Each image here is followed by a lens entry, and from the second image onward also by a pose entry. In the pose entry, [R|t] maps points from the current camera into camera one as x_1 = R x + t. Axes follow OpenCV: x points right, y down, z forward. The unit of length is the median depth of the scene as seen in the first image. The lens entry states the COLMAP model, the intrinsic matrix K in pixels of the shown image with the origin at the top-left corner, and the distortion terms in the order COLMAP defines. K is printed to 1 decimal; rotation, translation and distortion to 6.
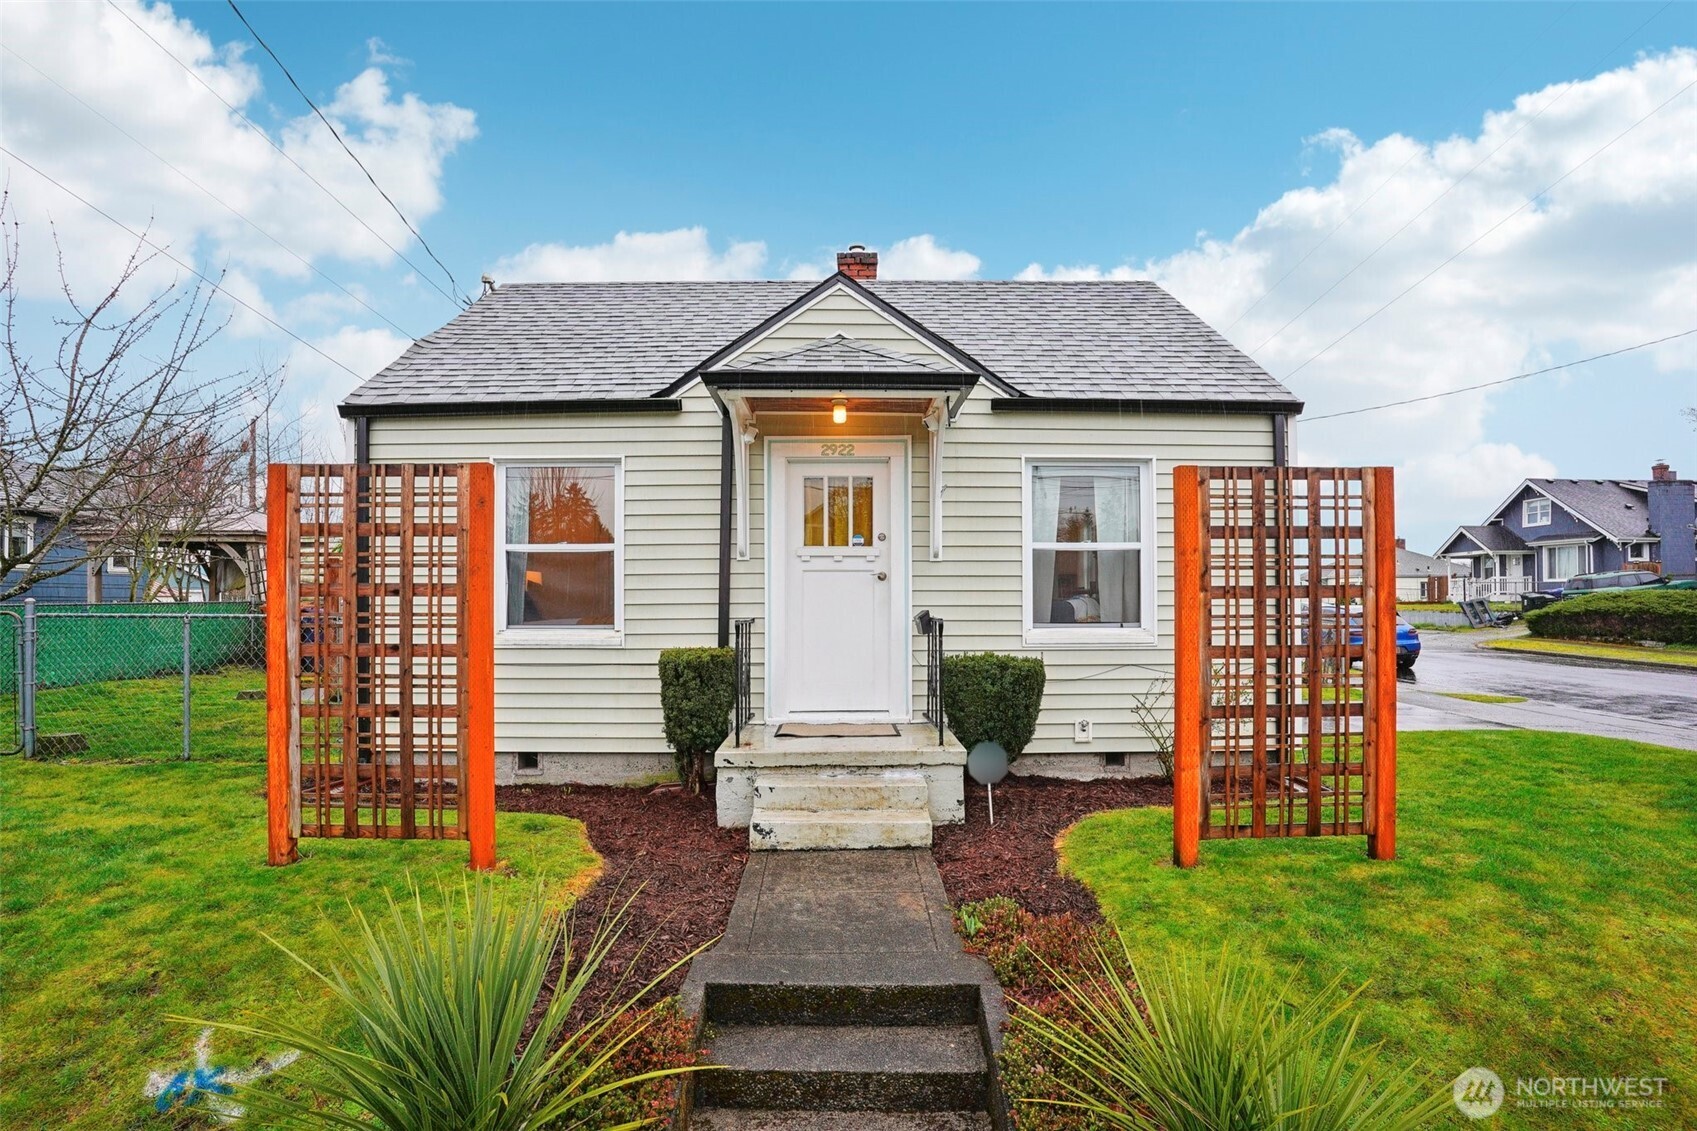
lens RADIAL K [[861.1, 0, 851.3], [0, 861.1, 570.1], [0, 0, 1]] dist [-0.051123, 0.010634]
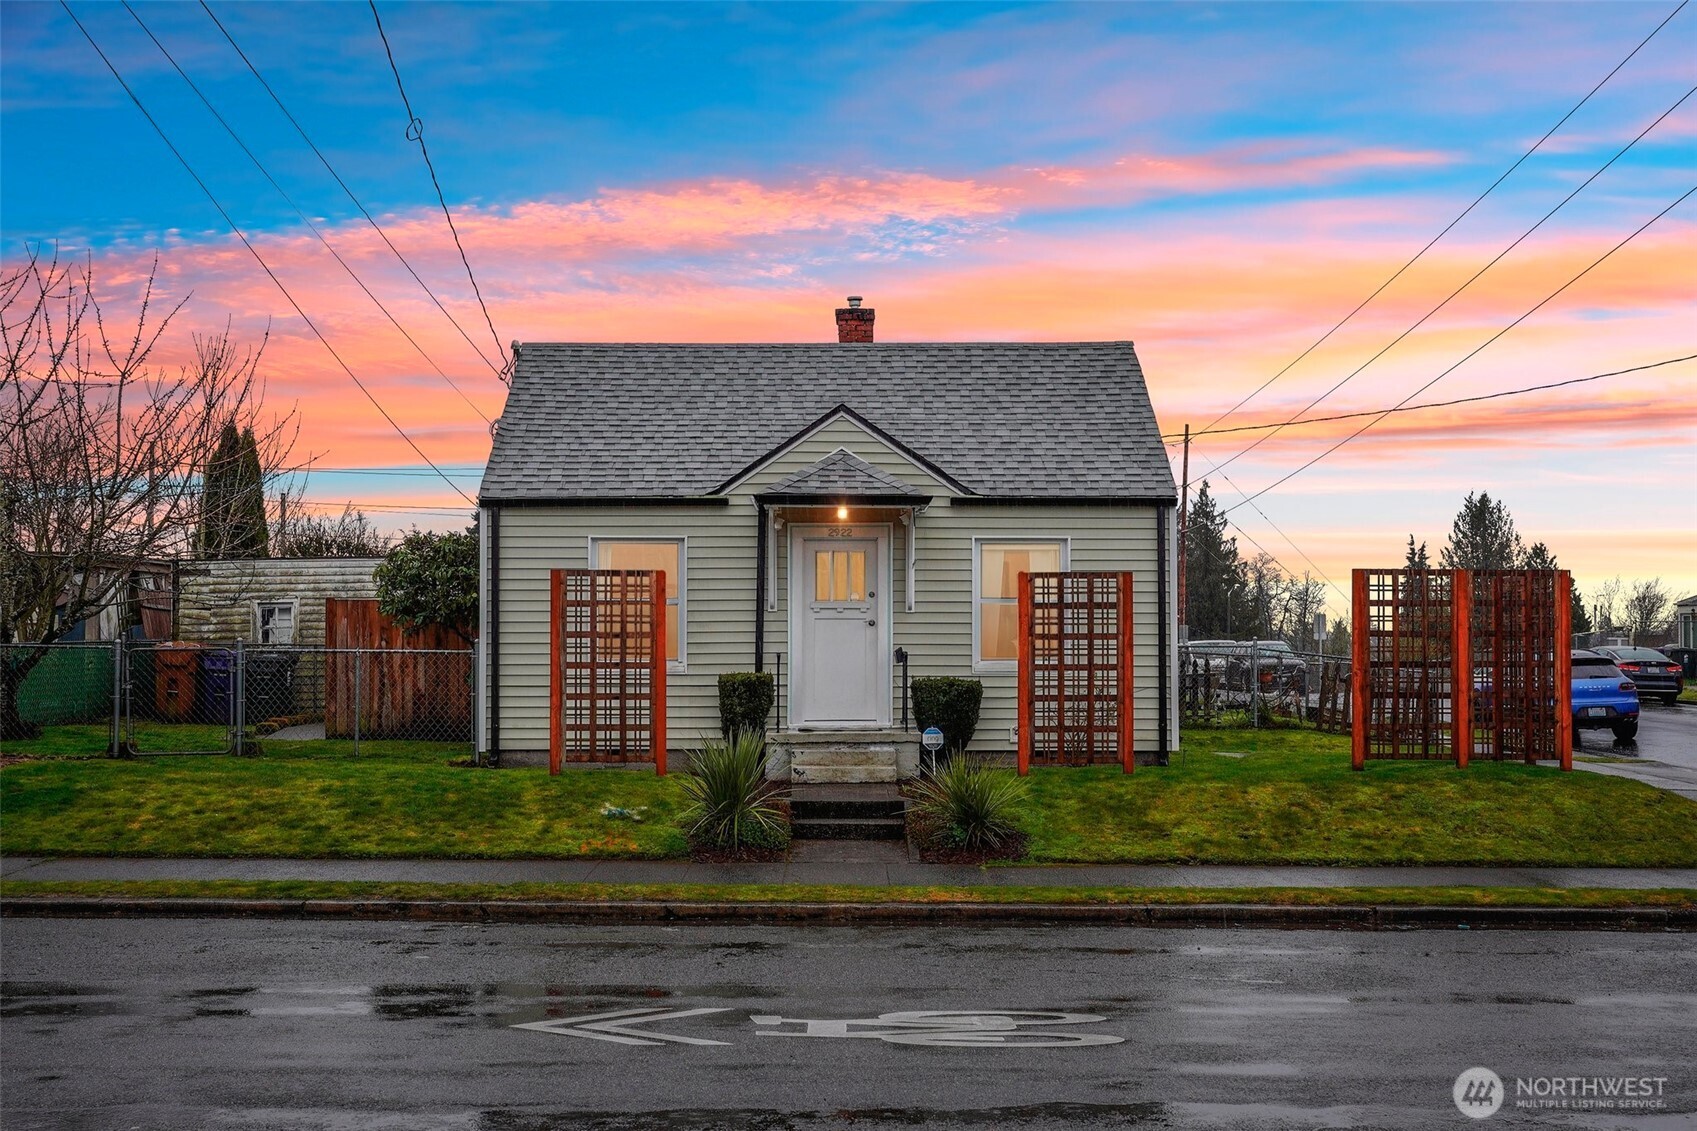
lens RADIAL K [[2003.5, 0, 852.1], [0, 2003.5, 573.5], [0, 0, 1]] dist [-0.019440, 0.000000]
pose [[0.999990, 0.002050, 0.003887, -0.009585], [-0.002052, 0.999998, 0.000469, -0.080345], [-0.003886, -0.000477, 0.999992, -2.399767]]
